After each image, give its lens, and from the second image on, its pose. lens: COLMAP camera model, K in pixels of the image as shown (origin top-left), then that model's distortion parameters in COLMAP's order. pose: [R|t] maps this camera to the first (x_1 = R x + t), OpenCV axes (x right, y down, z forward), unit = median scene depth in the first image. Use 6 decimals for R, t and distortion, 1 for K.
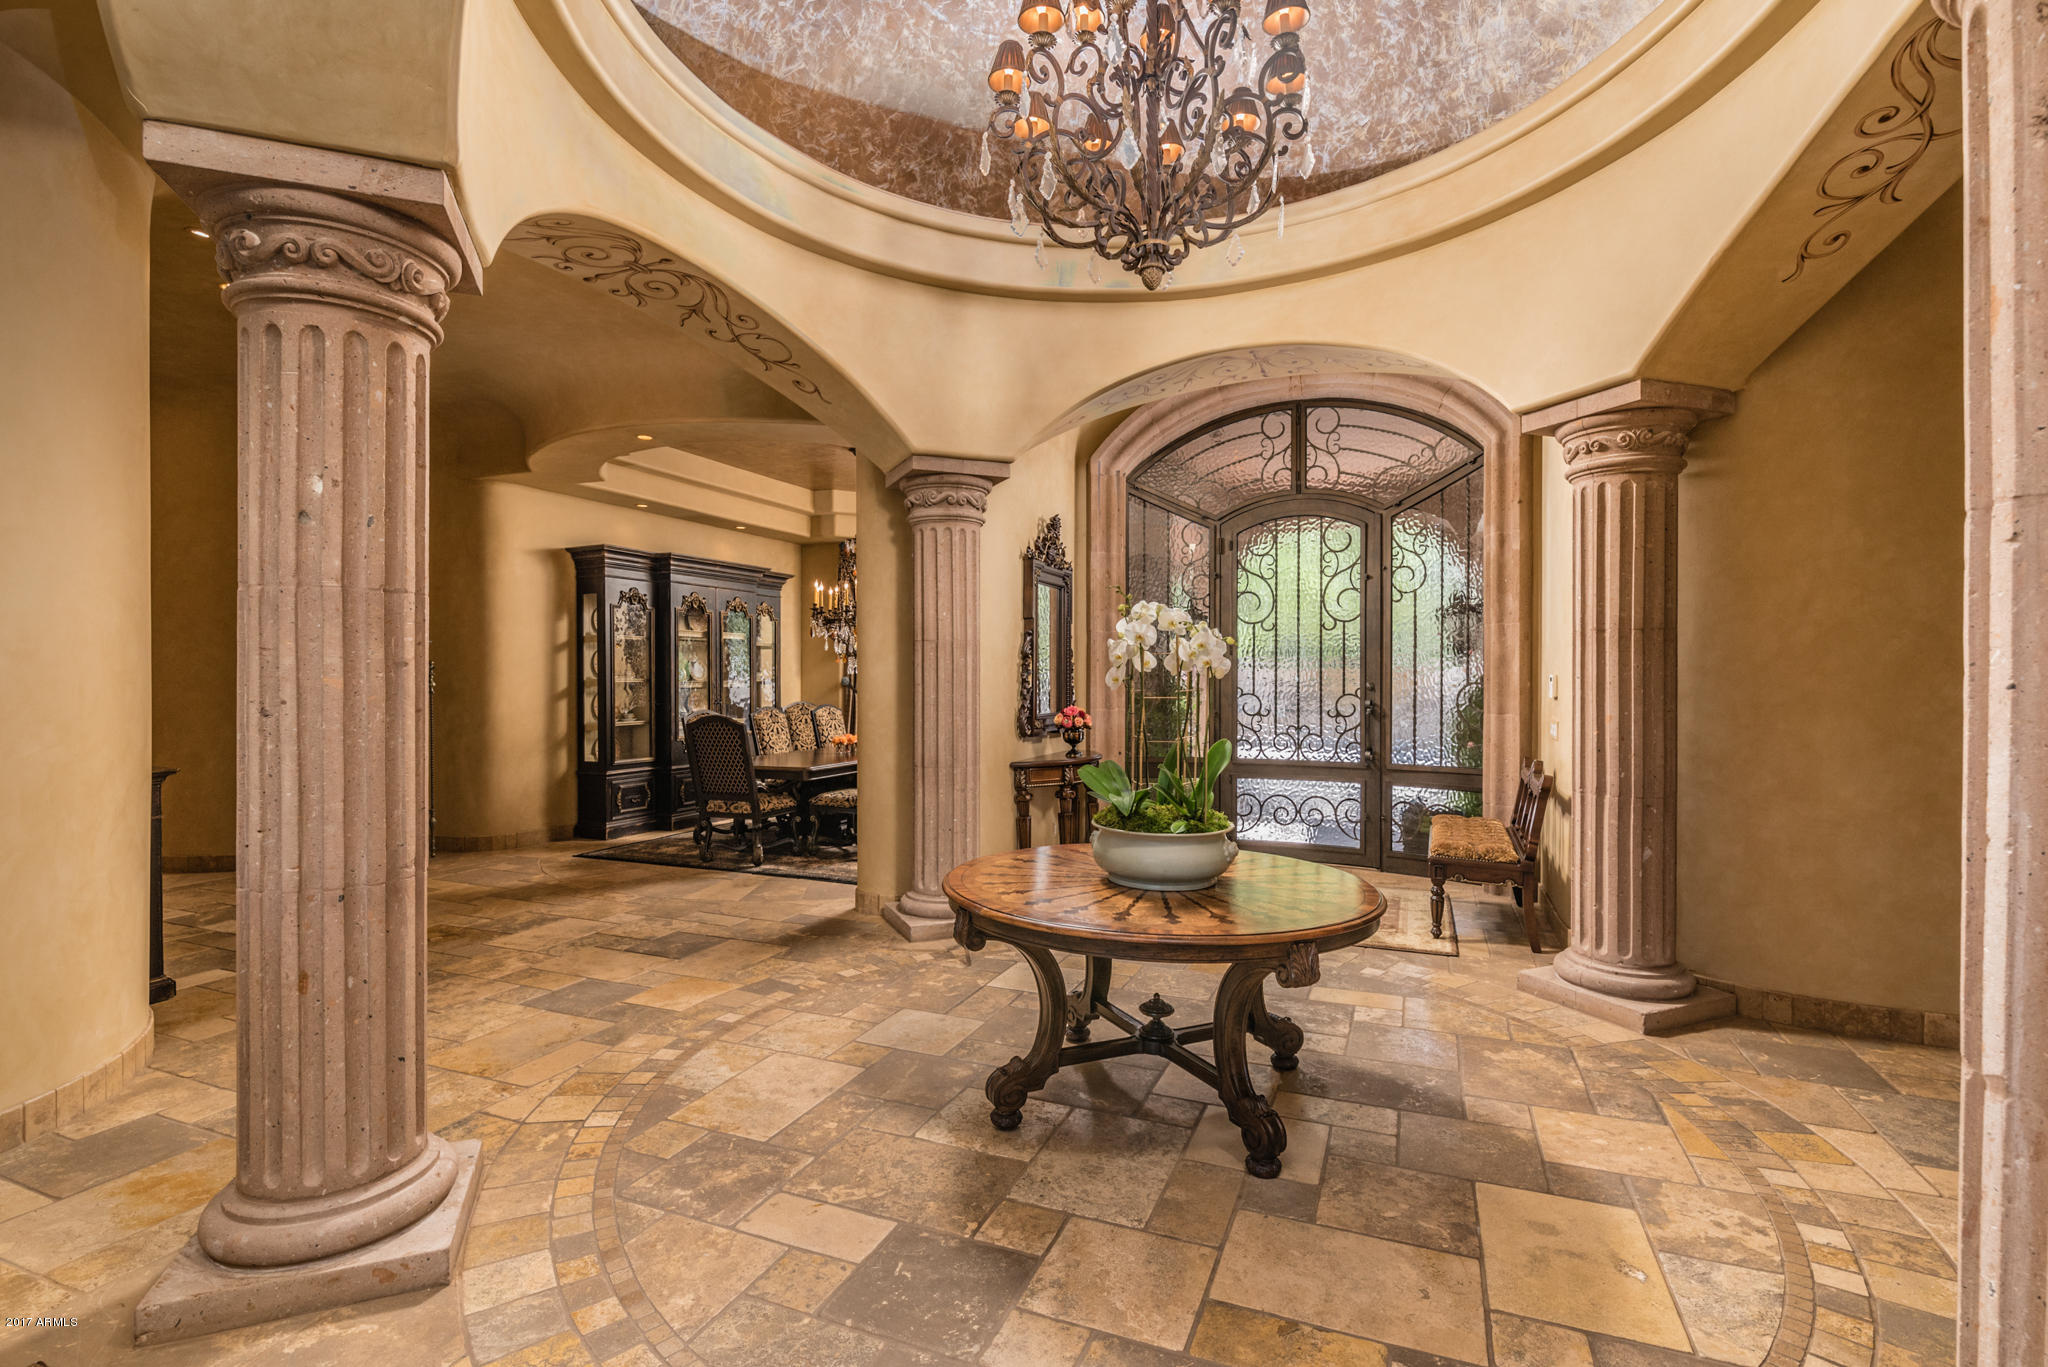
lens RADIAL K [[971.2, 0, 1025.7], [0, 971.2, 681.1], [0, 0, 1]] dist [-0.002228, -0.000184]
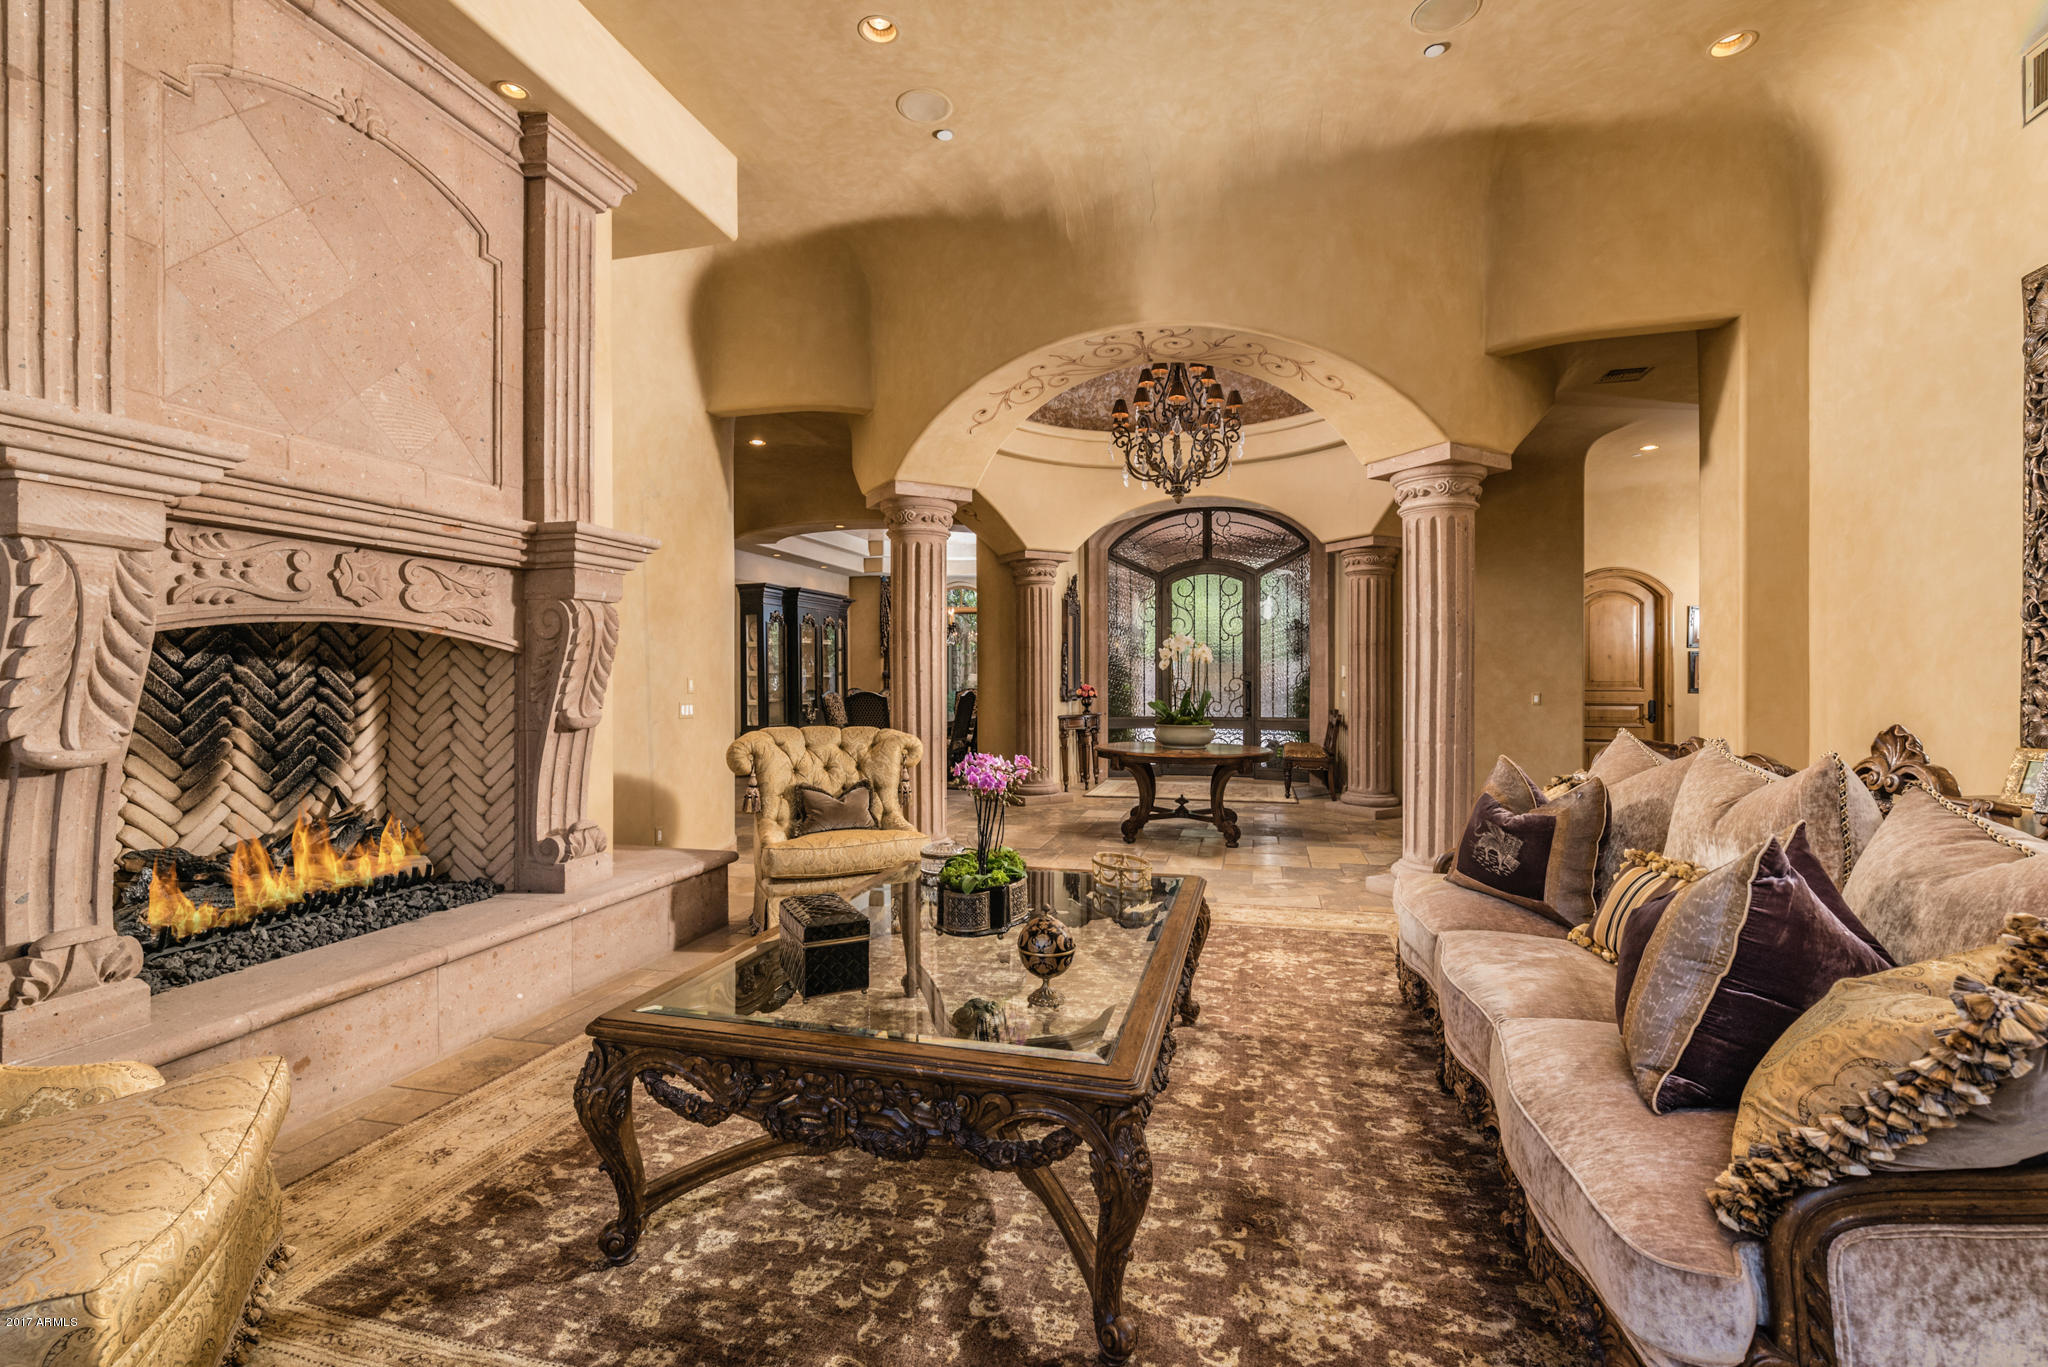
lens RADIAL K [[869.5, 0, 1029.9], [0, 869.5, 678.4], [0, 0, 1]] dist [0.000049, 0.000003]
pose [[0.992331, -0.001374, 0.123598, -0.221751], [0.001431, 0.999999, -0.000372, 0.014146], [-0.123597, 0.000546, 0.992332, -0.488002]]
